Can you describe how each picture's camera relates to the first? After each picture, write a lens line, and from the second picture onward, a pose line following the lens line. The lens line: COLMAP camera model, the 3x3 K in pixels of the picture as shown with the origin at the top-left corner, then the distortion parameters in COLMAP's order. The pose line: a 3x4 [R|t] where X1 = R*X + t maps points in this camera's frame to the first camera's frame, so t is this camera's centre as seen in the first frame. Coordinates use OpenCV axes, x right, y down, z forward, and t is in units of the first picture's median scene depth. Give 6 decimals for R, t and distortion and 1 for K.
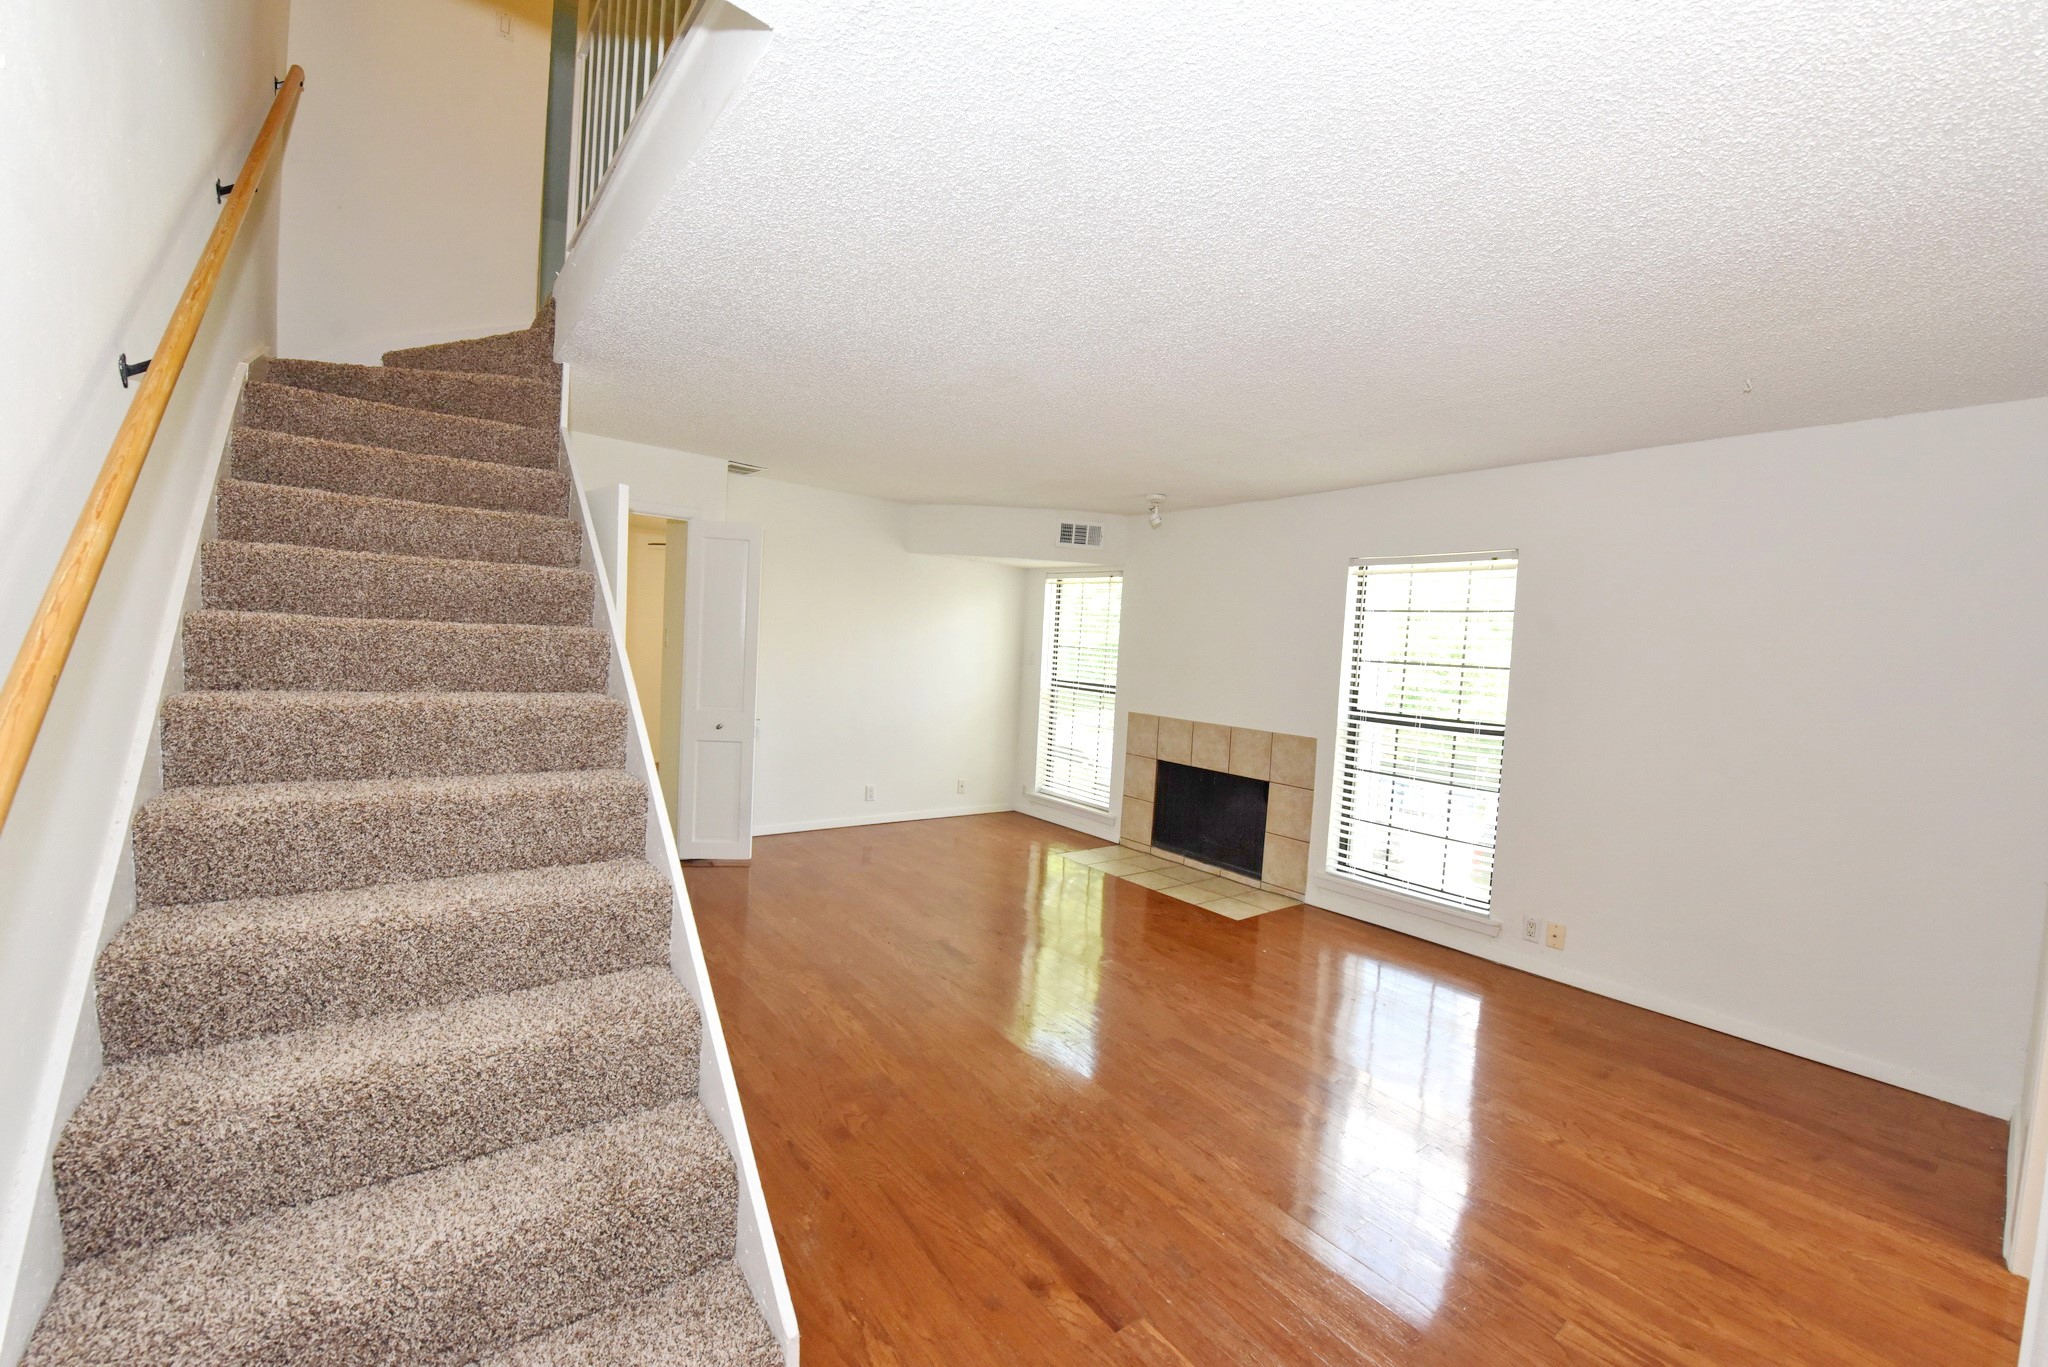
lens RADIAL K [[809.6, 0, 1019.6], [0, 809.6, 682.2], [0, 0, 1]] dist [-0.017182, -0.001750]
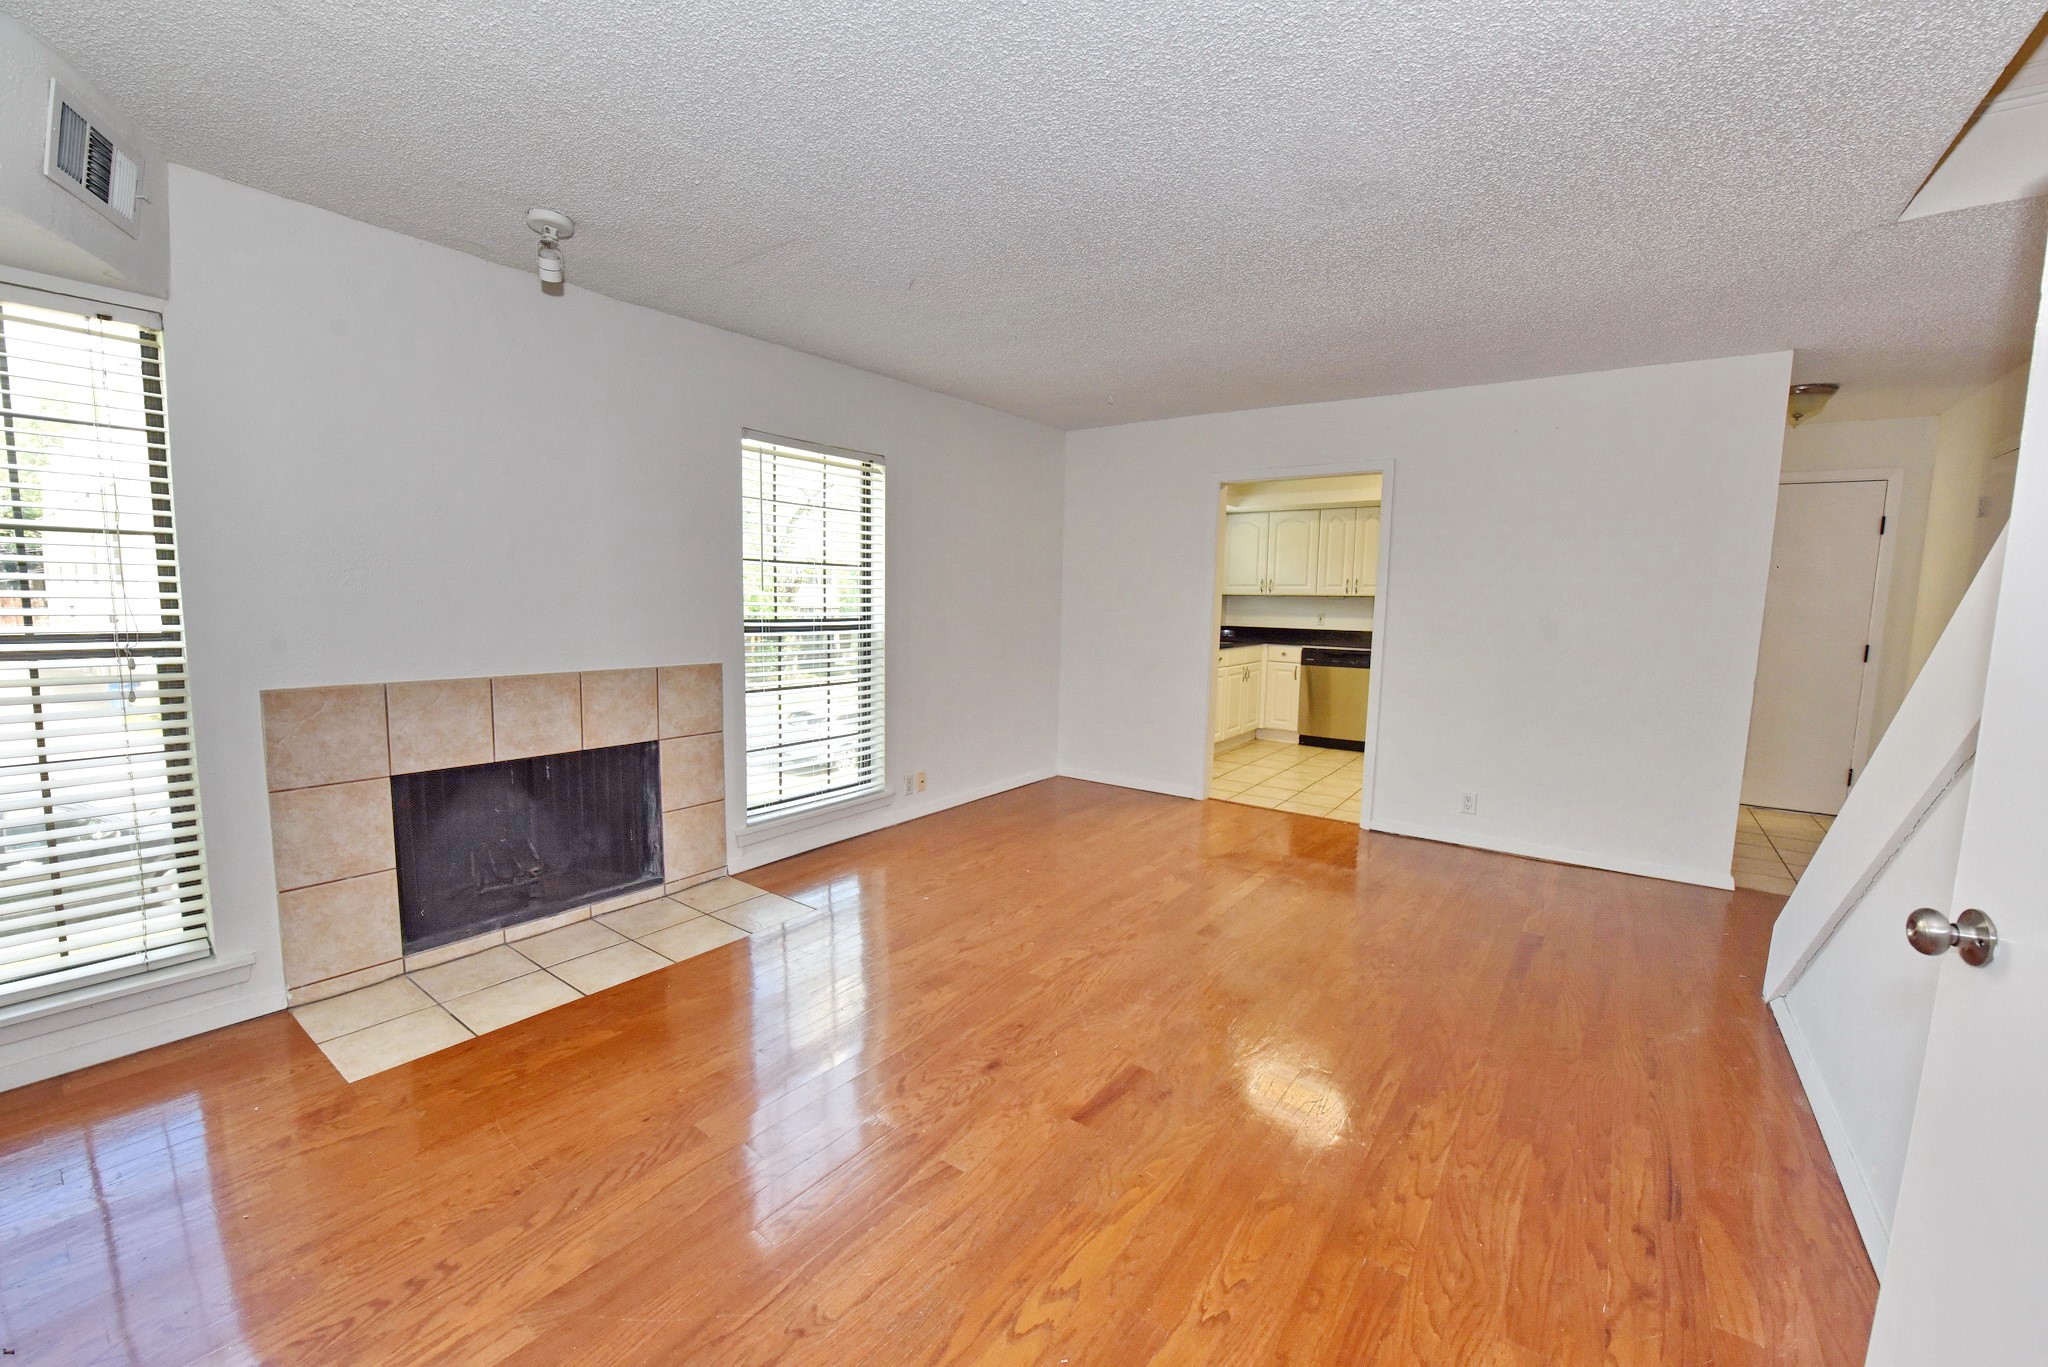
lens RADIAL K [[809.6, 0, 1028.5], [0, 809.6, 683.6], [0, 0, 1]] dist [-0.017182, -0.001750]
pose [[-0.277615, -0.161004, 0.947105, -0.995853], [0.011616, 0.985222, 0.170889, -0.086693], [-0.960622, 0.058443, -0.271642, 2.133276]]
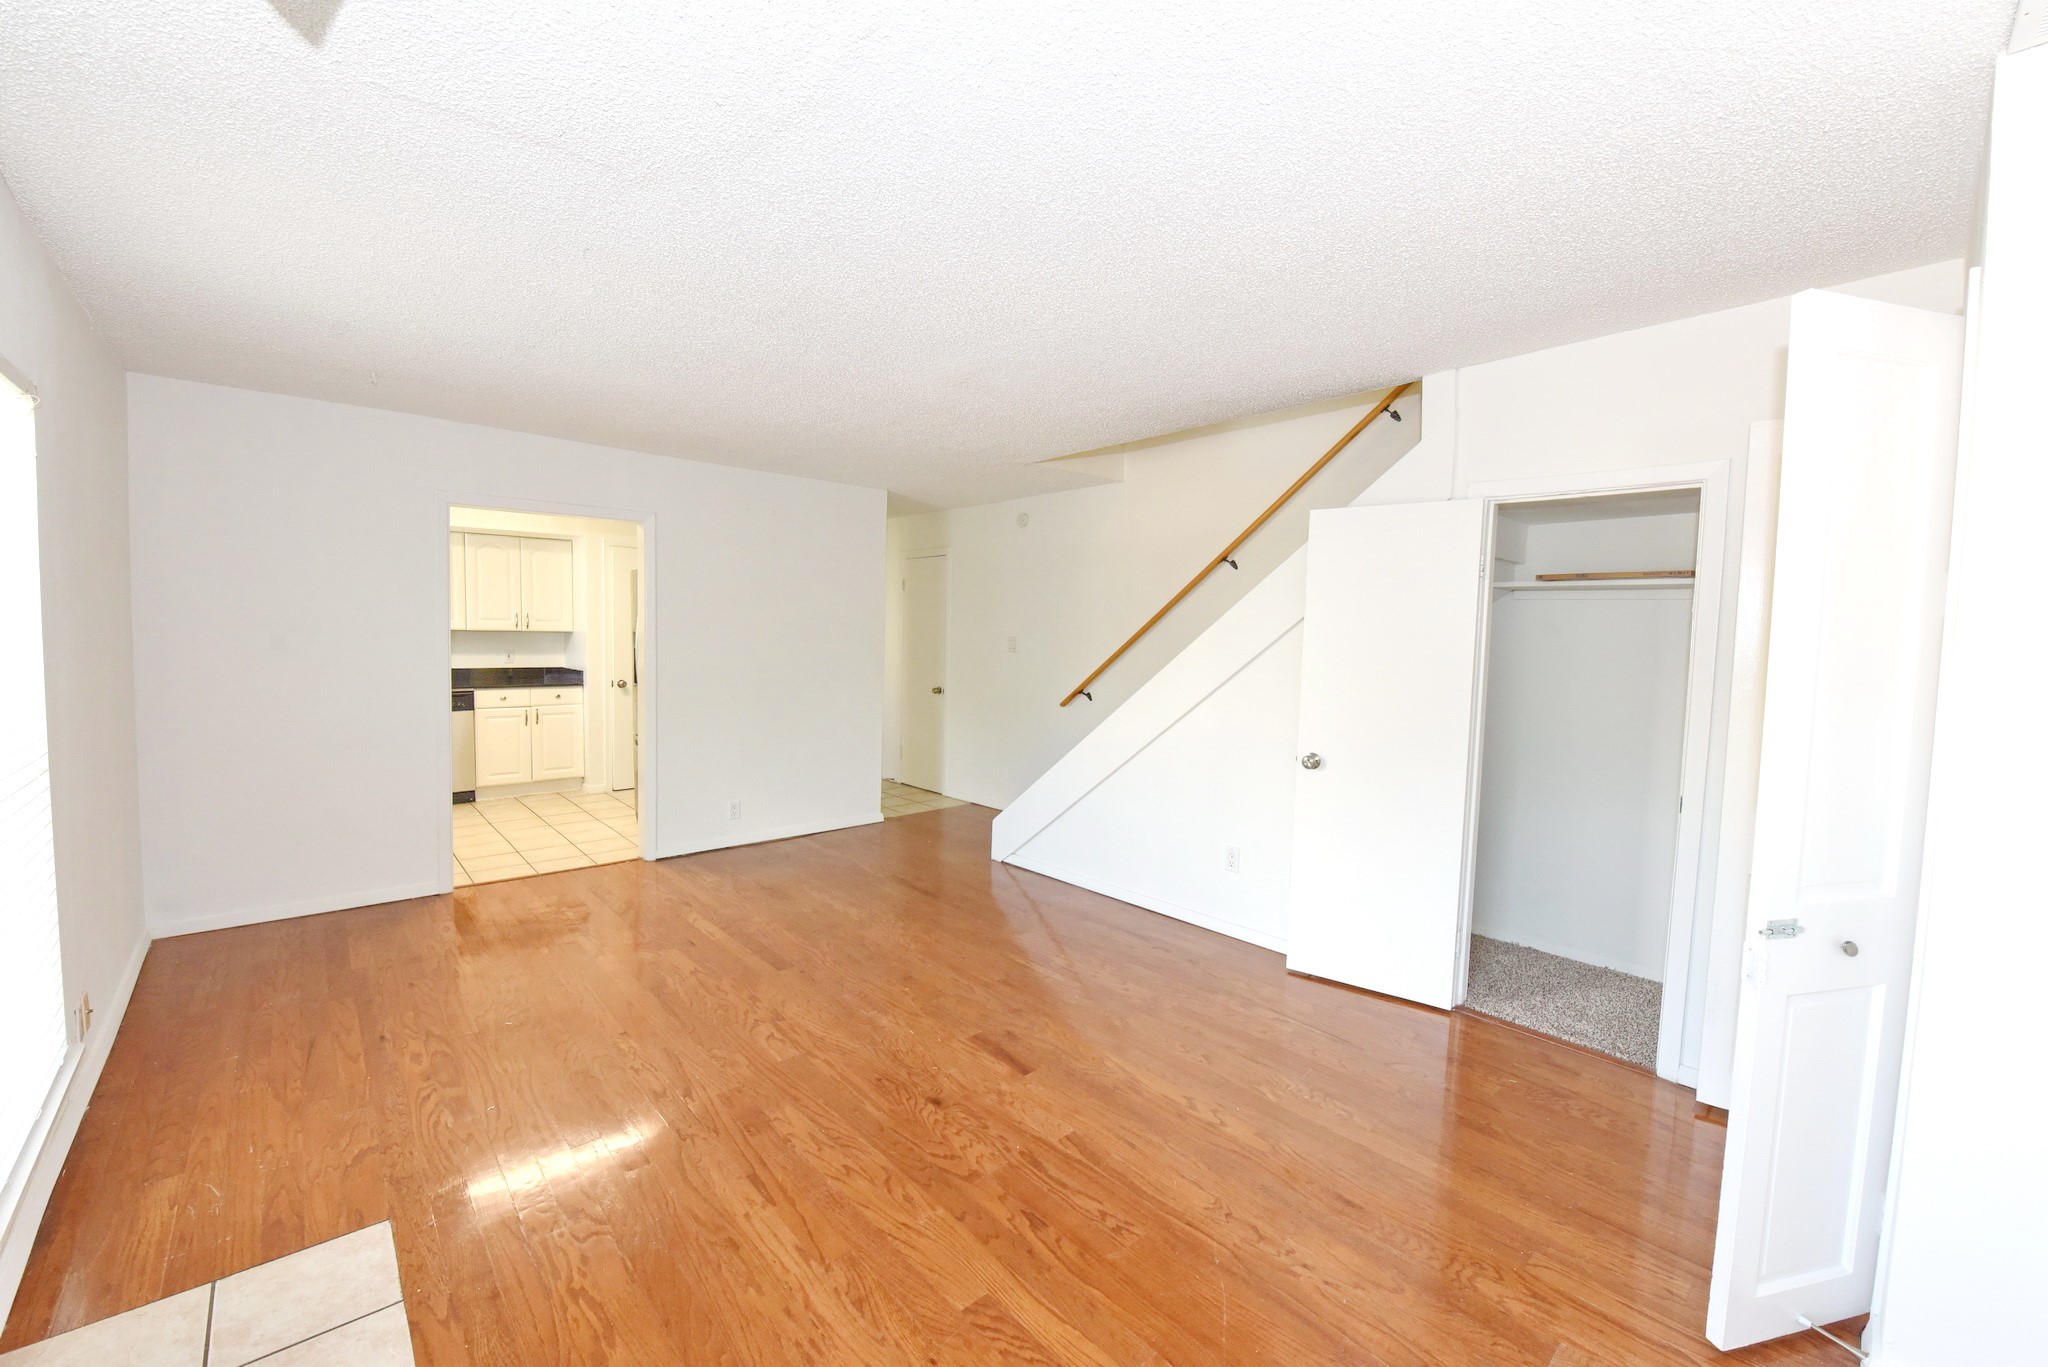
lens RADIAL K [[809.6, 0, 1022.0], [0, 809.6, 682.9], [0, 0, 1]] dist [-0.017182, -0.001750]
pose [[-0.994458, -0.067457, -0.080636, -0.036463], [-0.075606, 0.991835, 0.102700, -0.130745], [0.073049, 0.108227, -0.991439, 3.012159]]
